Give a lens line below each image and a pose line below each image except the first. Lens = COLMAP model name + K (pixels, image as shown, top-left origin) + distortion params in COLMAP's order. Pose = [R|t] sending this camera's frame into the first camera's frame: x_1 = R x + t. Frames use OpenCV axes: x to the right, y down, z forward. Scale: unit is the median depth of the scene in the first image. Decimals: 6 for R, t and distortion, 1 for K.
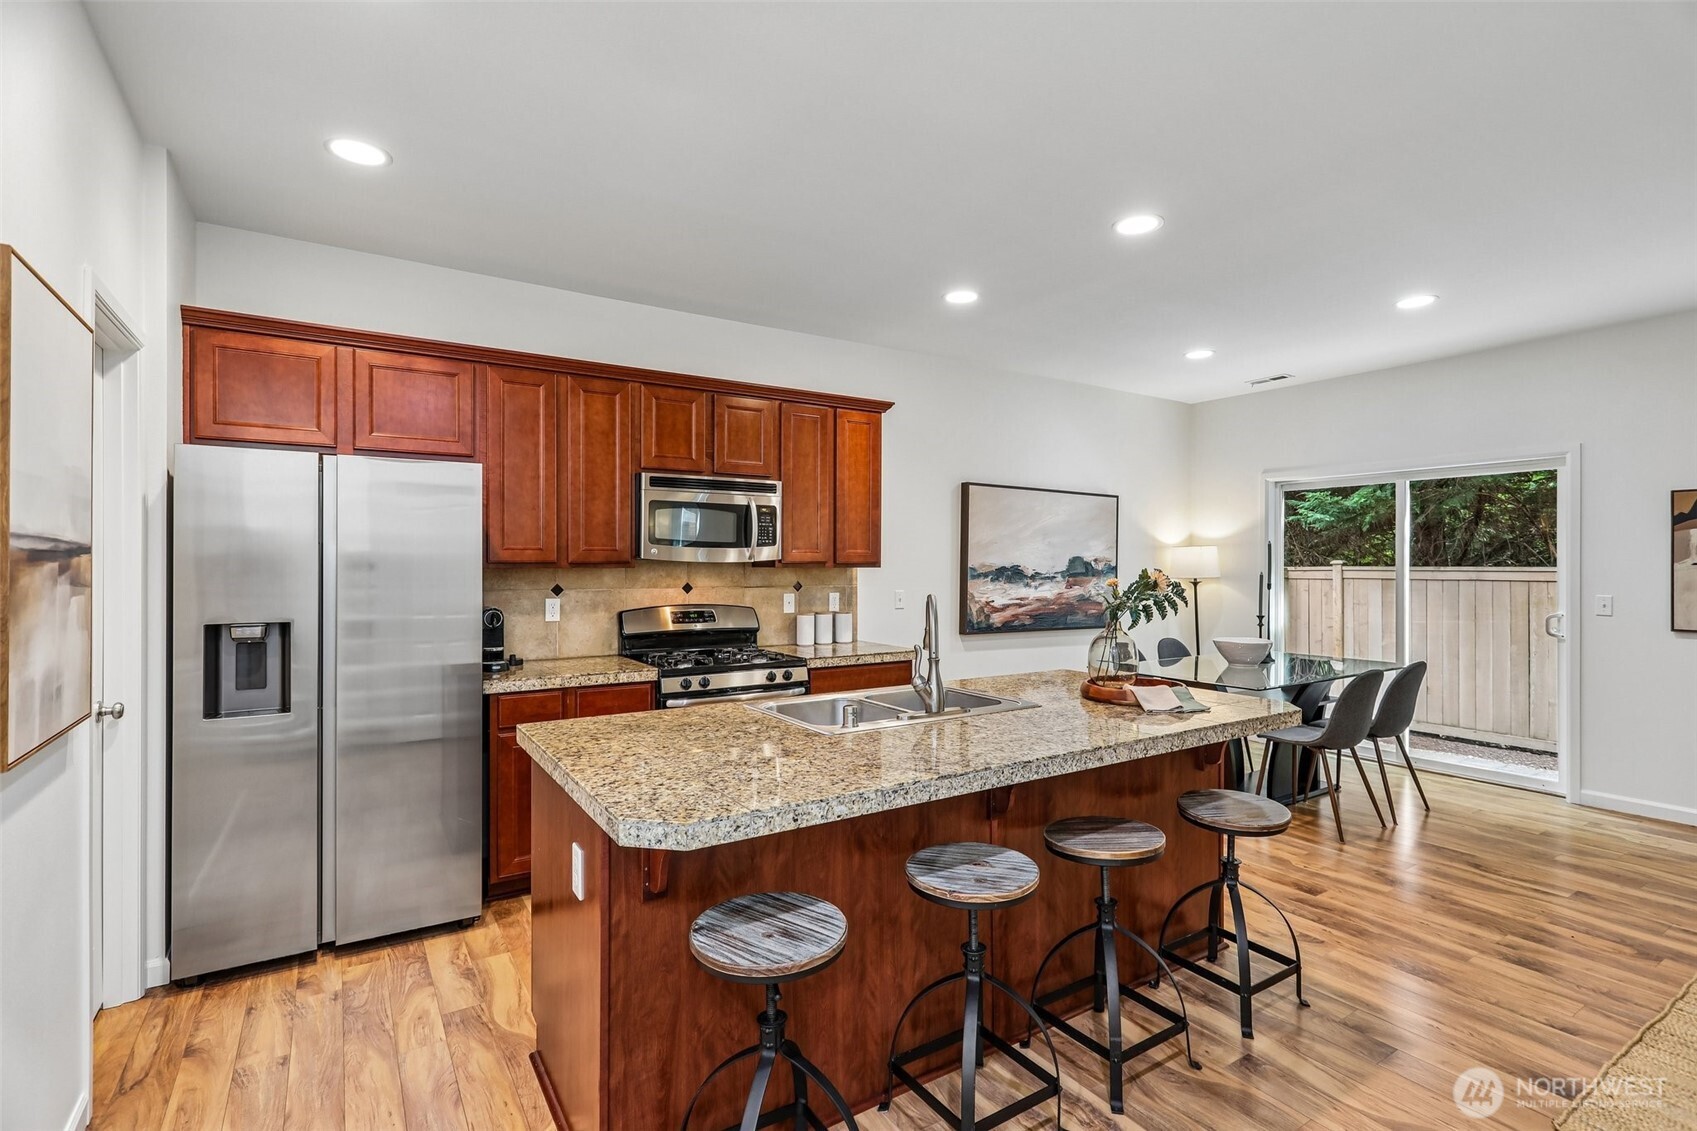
lens RADIAL K [[802.7, 0, 853.5], [0, 802.7, 564.7], [0, 0, 1]] dist [-0.001244, 0.000786]
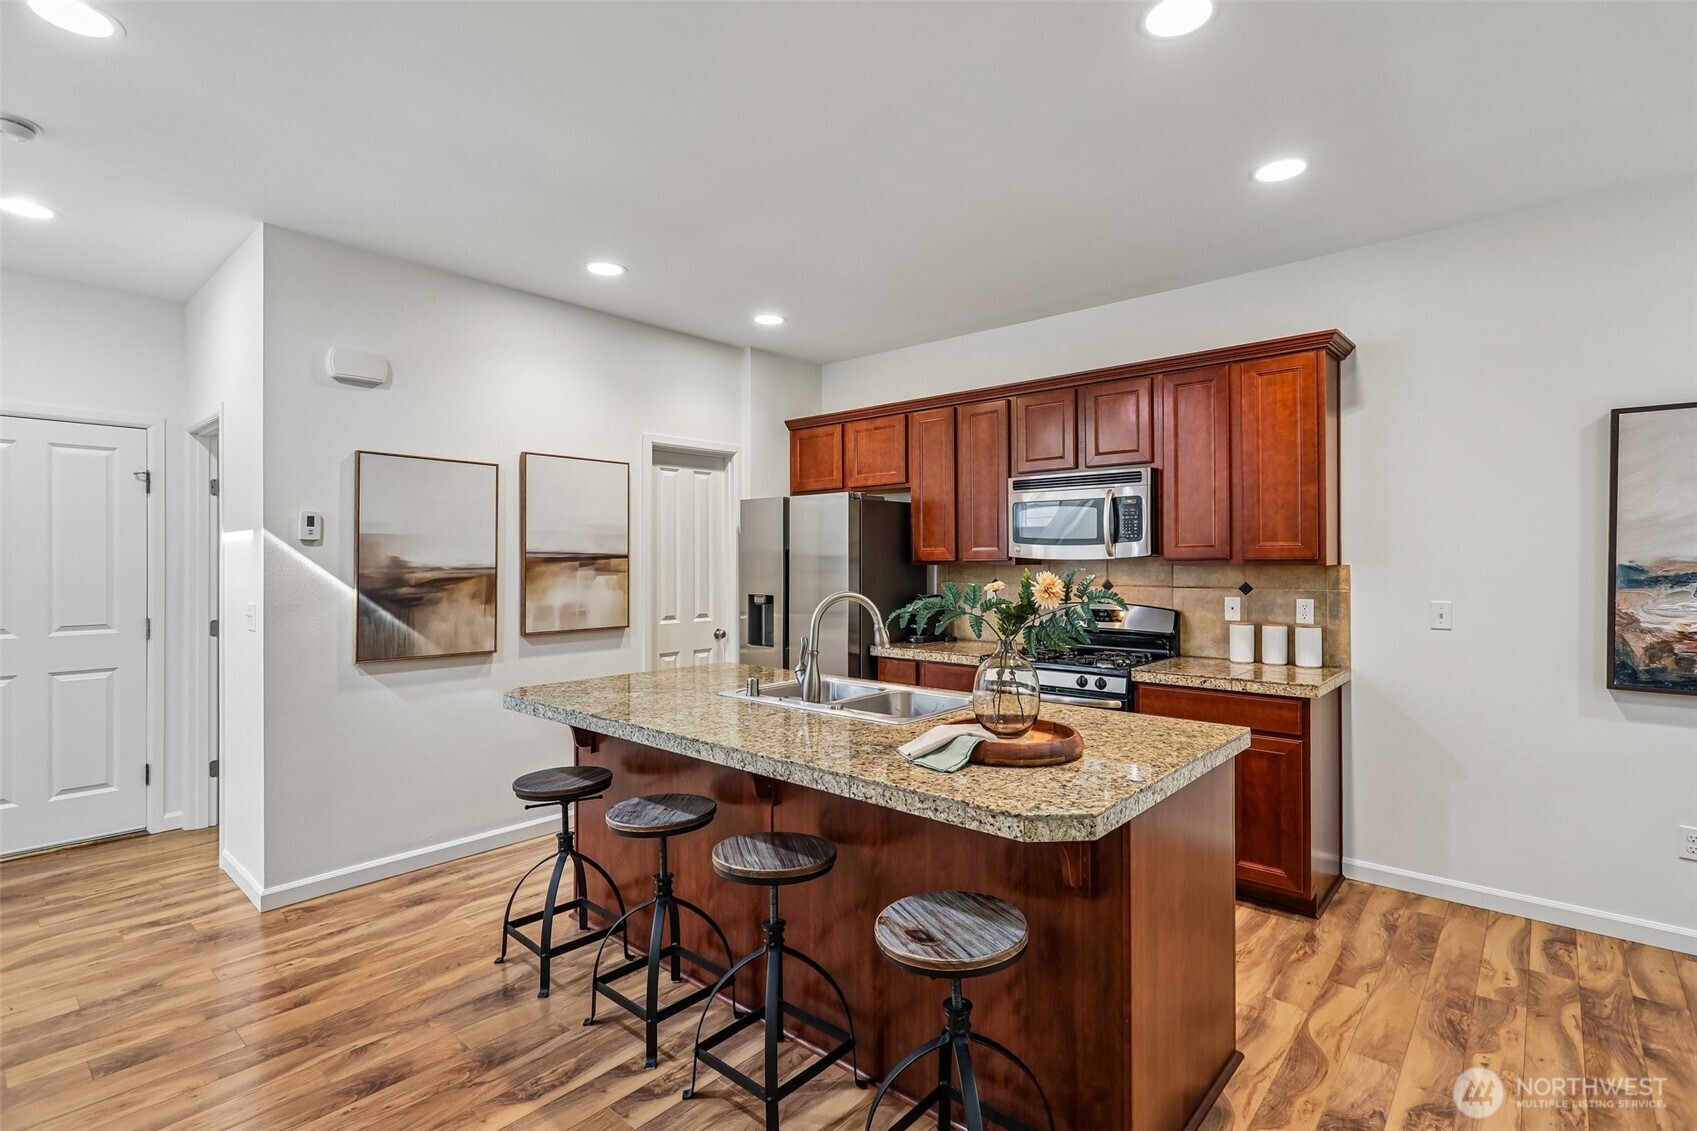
lens RADIAL K [[802.7, 0, 853.5], [0, 802.7, 564.7], [0, 0, 1]] dist [-0.001244, 0.000786]
pose [[0.264683, 0.001401, -0.964335, 0.513383], [0.002703, 0.999994, 0.002195, 0.000209], [0.964332, -0.003188, 0.264677, 0.348907]]
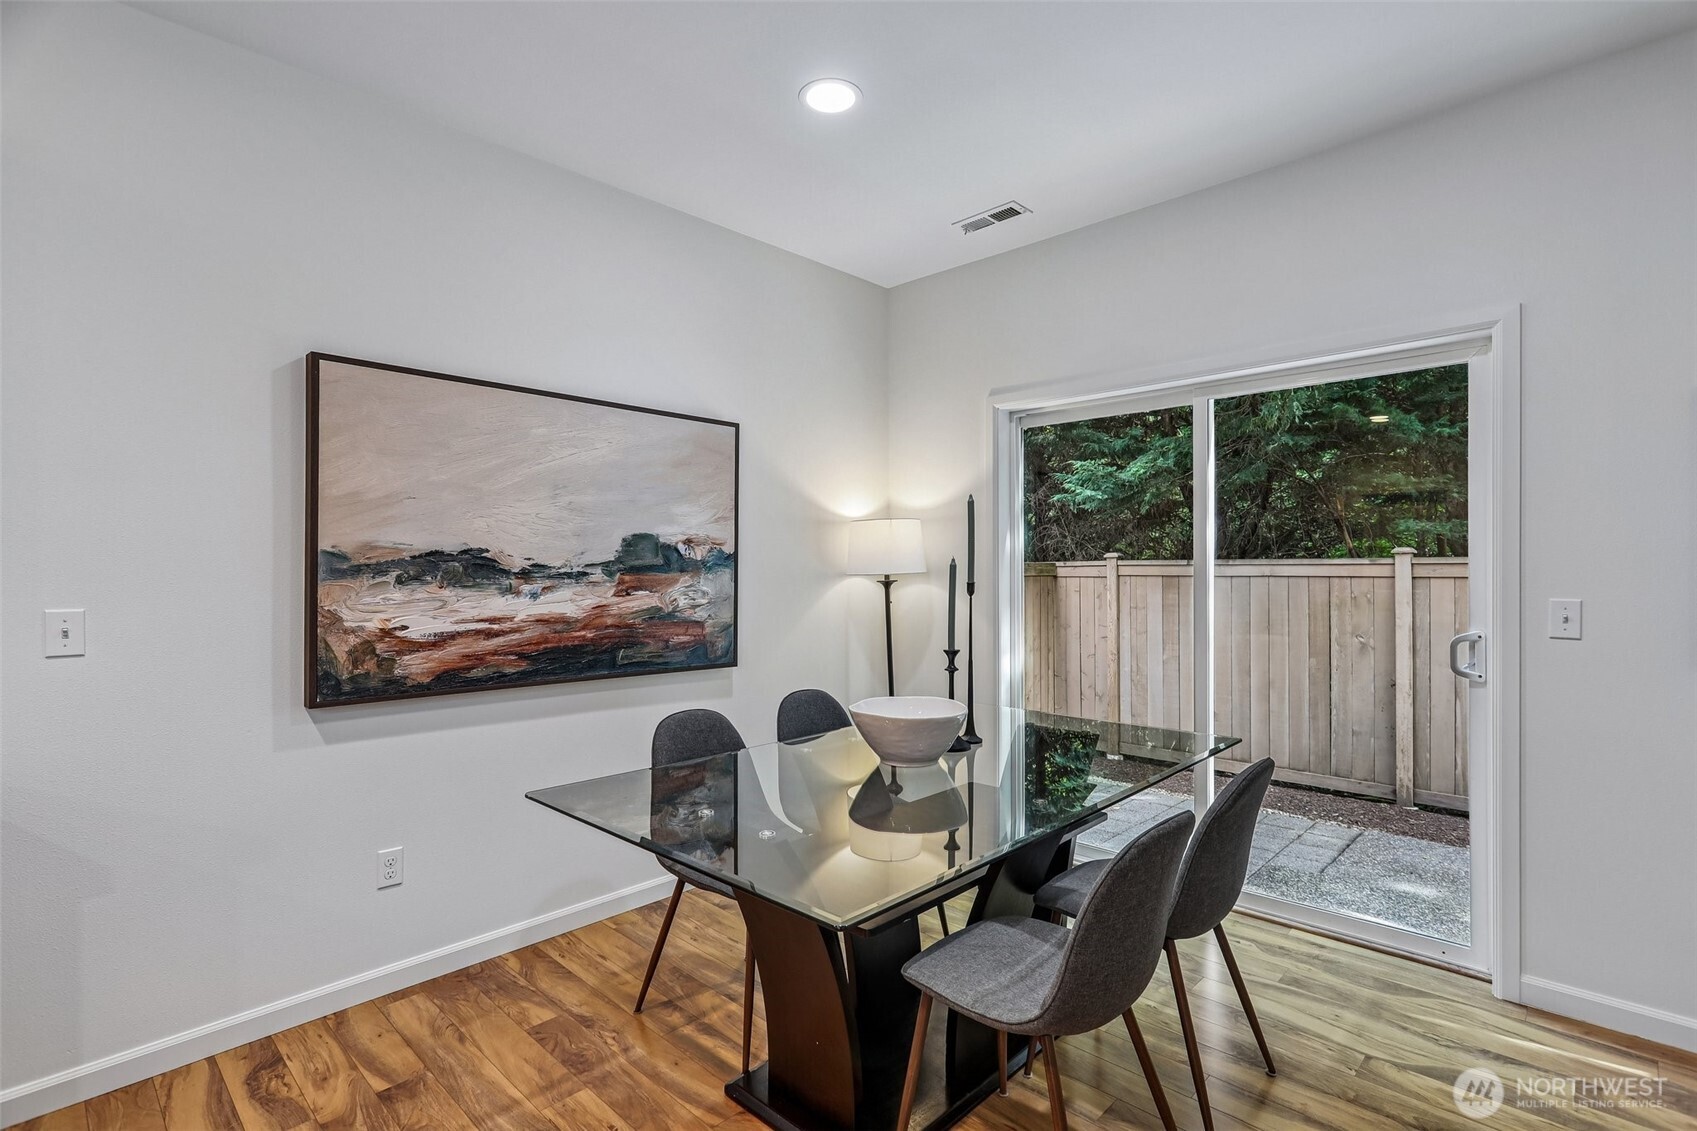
lens RADIAL K [[801.6, 0, 855.2], [0, 801.6, 574.2], [0, 0, 1]] dist [-0.001477, 0.000536]
pose [[0.974989, -0.007023, 0.222142, 0.317856], [0.005216, 0.999948, 0.008723, 0.012956], [-0.222192, -0.007346, 0.974975, 0.503668]]
